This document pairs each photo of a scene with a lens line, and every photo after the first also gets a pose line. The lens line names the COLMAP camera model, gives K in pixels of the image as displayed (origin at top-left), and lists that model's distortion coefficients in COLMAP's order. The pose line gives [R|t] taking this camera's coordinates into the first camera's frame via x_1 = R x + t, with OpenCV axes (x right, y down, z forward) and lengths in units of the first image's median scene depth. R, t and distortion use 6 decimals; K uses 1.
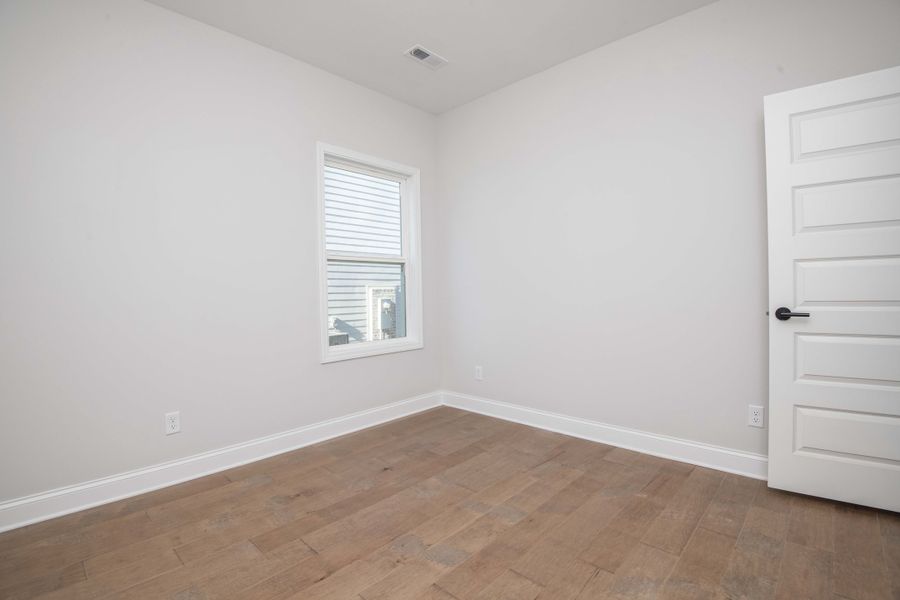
lens RADIAL K [[414.3, 0, 455.5], [0, 414.3, 300.0], [0, 0, 1]] dist [-0.013267, -0.017165]
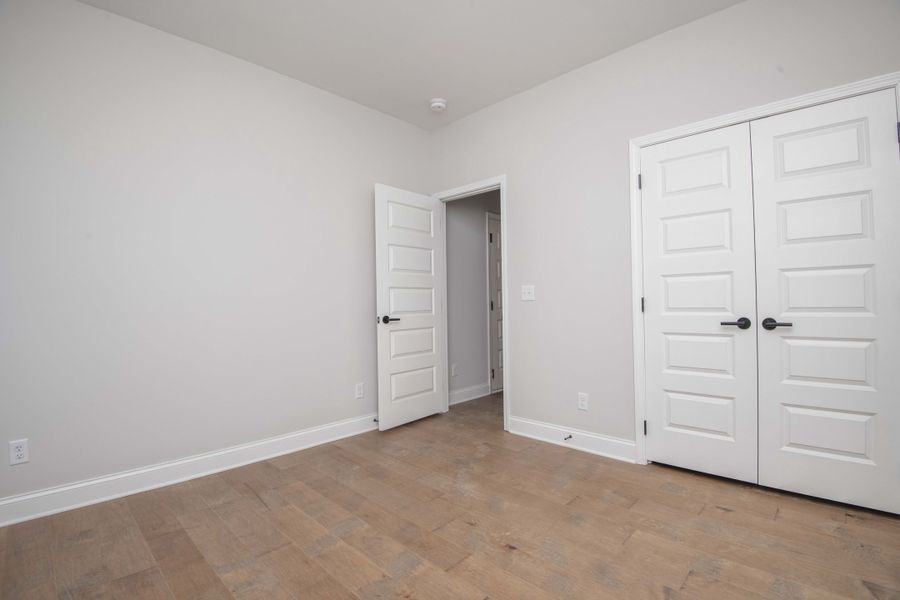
lens RADIAL K [[414.3, 0, 455.5], [0, 414.3, 300.0], [0, 0, 1]] dist [-0.013267, -0.017165]
pose [[0.016885, 0.026320, 0.999511, -0.786086], [0.033776, 0.999068, -0.026879, 0.009005], [-0.999287, 0.034213, 0.015980, 0.639185]]
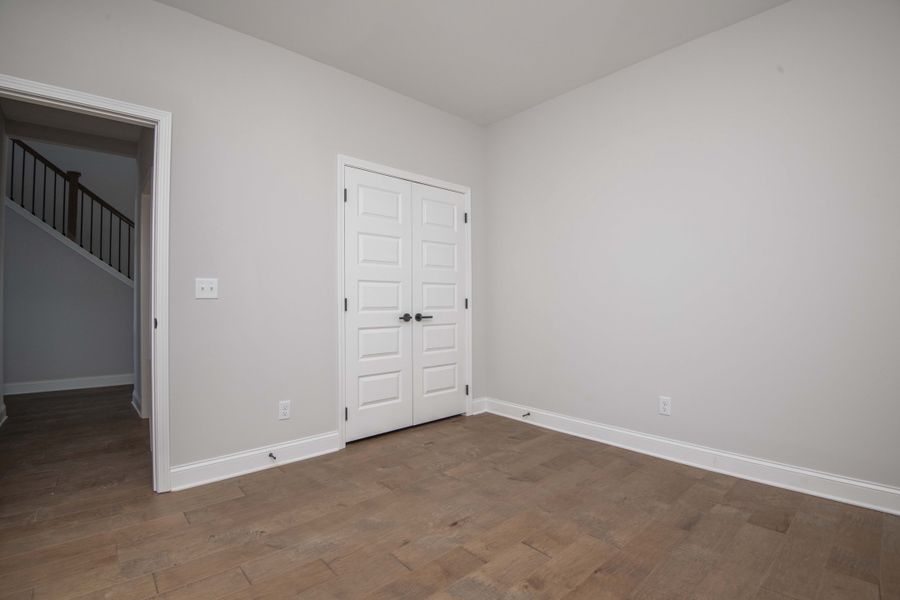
lens RADIAL K [[419.1, 0, 459.4], [0, 419.1, 295.8], [0, 0, 1]] dist [-0.013023, -0.019799]
pose [[-0.996354, 0.019882, 0.082963, -0.062137], [0.020482, 0.999770, 0.006380, -0.021200], [-0.082817, 0.008056, -0.996532, 1.446867]]
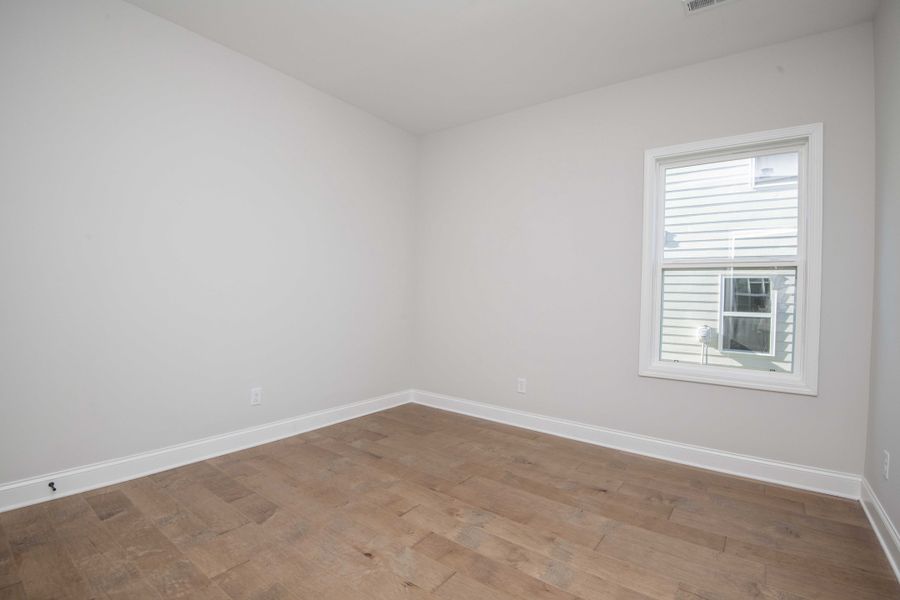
lens RADIAL K [[419.1, 0, 459.4], [0, 419.1, 295.8], [0, 0, 1]] dist [-0.013023, -0.019799]
pose [[0.114735, 0.019308, -0.993208, 0.834073], [-0.046891, 0.998802, 0.014000, -0.039591], [0.992289, 0.044966, 0.115503, 0.616177]]
